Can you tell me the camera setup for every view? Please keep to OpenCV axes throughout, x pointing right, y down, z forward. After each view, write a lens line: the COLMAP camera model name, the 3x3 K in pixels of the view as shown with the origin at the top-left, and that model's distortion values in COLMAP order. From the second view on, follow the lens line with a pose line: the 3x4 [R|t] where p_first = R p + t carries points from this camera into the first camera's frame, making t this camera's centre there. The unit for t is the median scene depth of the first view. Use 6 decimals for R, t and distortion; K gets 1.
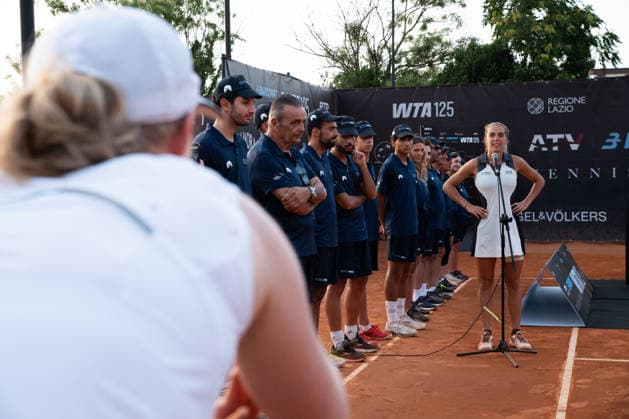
lens RADIAL K [[588.2, 0, 258.5], [0, 588.2, 199.1], [0, 0, 1]] dist [0.089306, 0.000000]
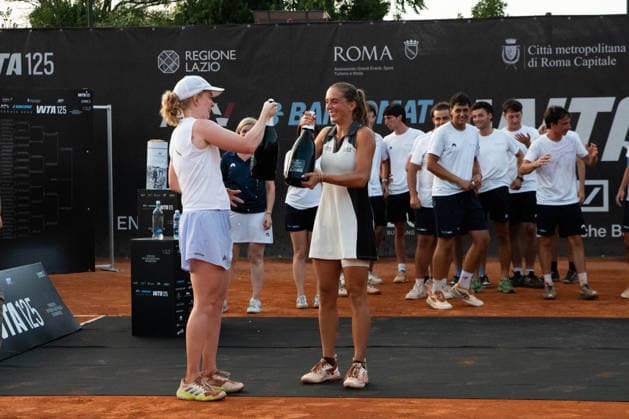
lens RADIAL K [[887.9, 0, 316.4], [0, 887.9, 202.9], [0, 0, 1]] dist [0.047214, 0.000000]
pose [[0.997699, -0.002363, 0.067754, 0.427615], [0.002133, 0.999992, 0.003463, 0.002428], [-0.067762, -0.003311, 0.997696, -0.020523]]
